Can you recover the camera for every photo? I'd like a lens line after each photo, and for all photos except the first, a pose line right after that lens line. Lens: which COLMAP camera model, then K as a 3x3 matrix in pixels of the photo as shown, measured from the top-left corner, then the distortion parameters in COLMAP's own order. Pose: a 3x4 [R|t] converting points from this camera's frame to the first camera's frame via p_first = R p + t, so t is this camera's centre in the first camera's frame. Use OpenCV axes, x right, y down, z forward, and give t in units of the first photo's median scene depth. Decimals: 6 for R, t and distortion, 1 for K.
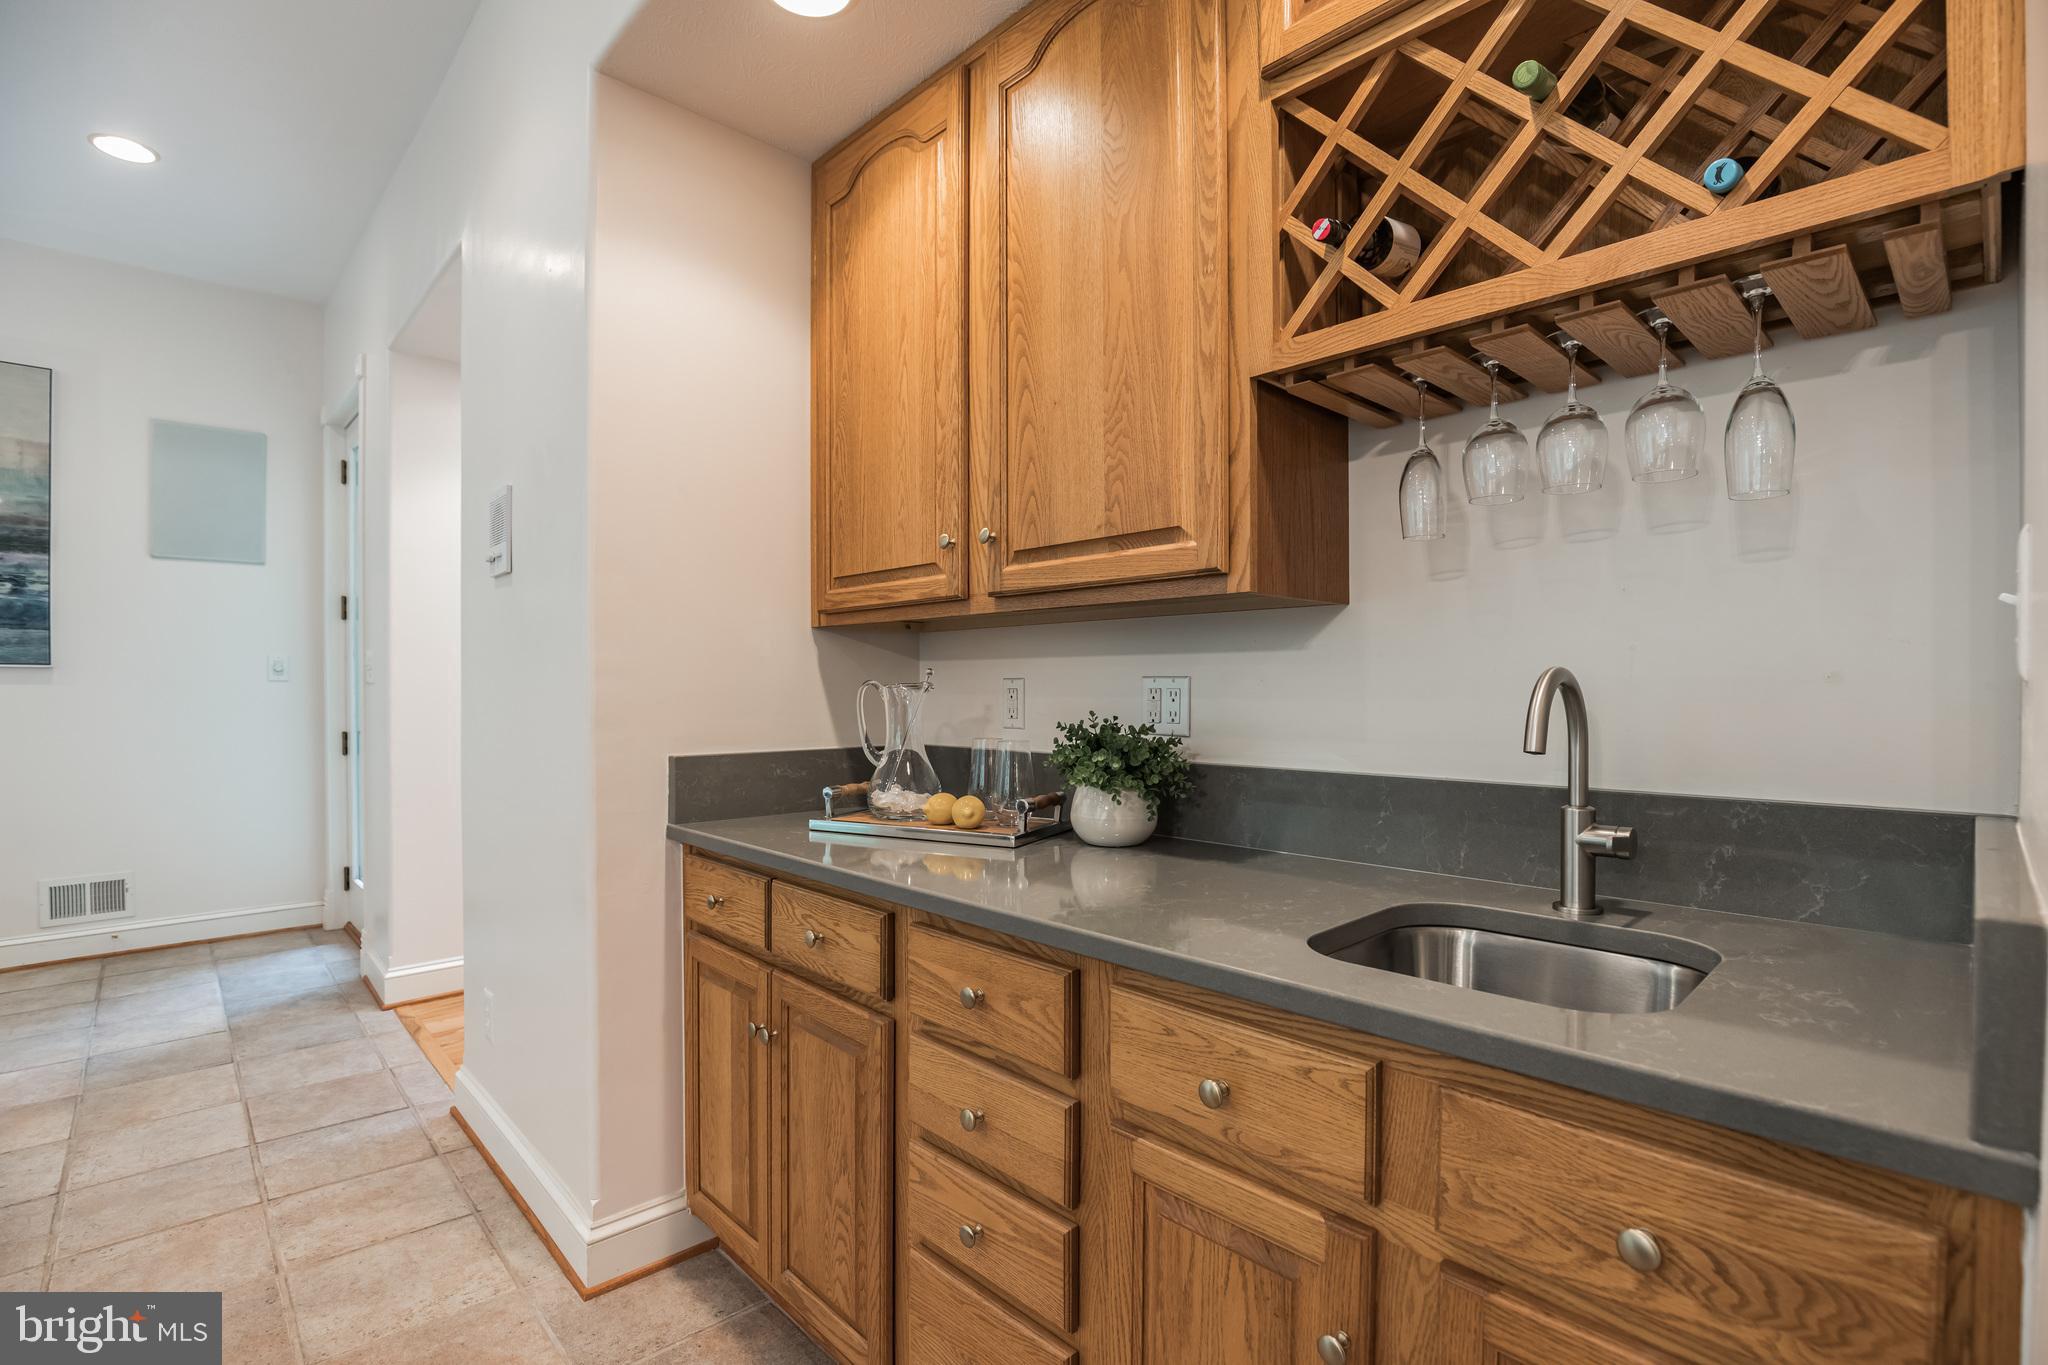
lens RADIAL K [[934.1, 0, 1019.1], [0, 934.1, 692.3], [0, 0, 1]] dist [-0.027796, 0.000190]
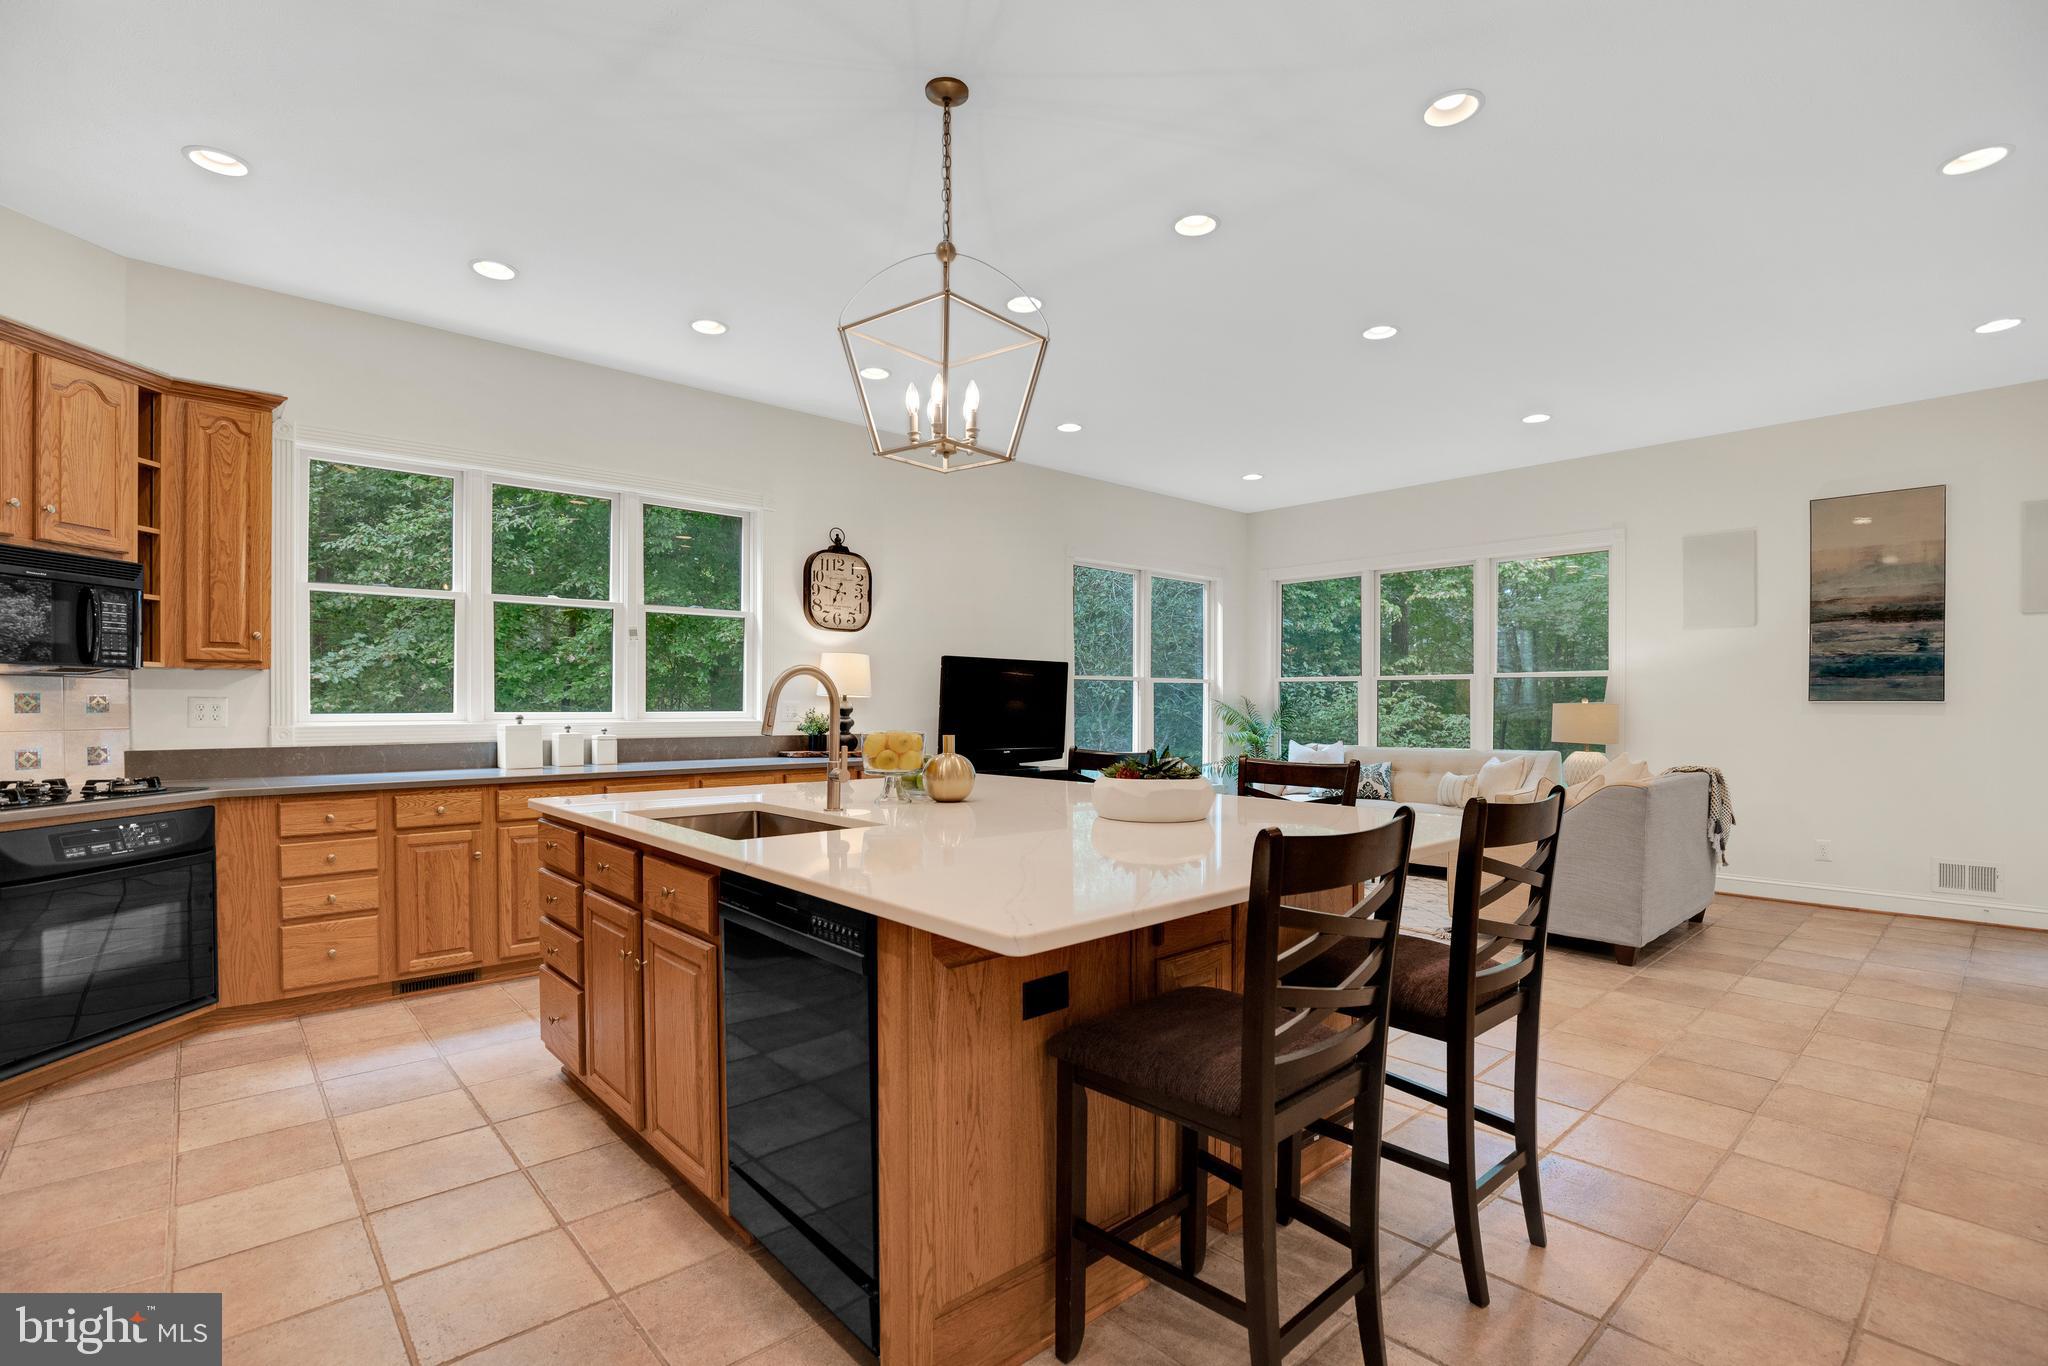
lens RADIAL K [[954.2, 0, 1026.7], [0, 954.2, 714.9], [0, 0, 1]] dist [-0.040233, 0.004962]
pose [[-0.027305, 0.007636, -0.999598, 0.828736], [-0.009449, 0.999924, 0.007897, -0.015400], [0.999582, 0.009661, -0.027231, -0.806806]]
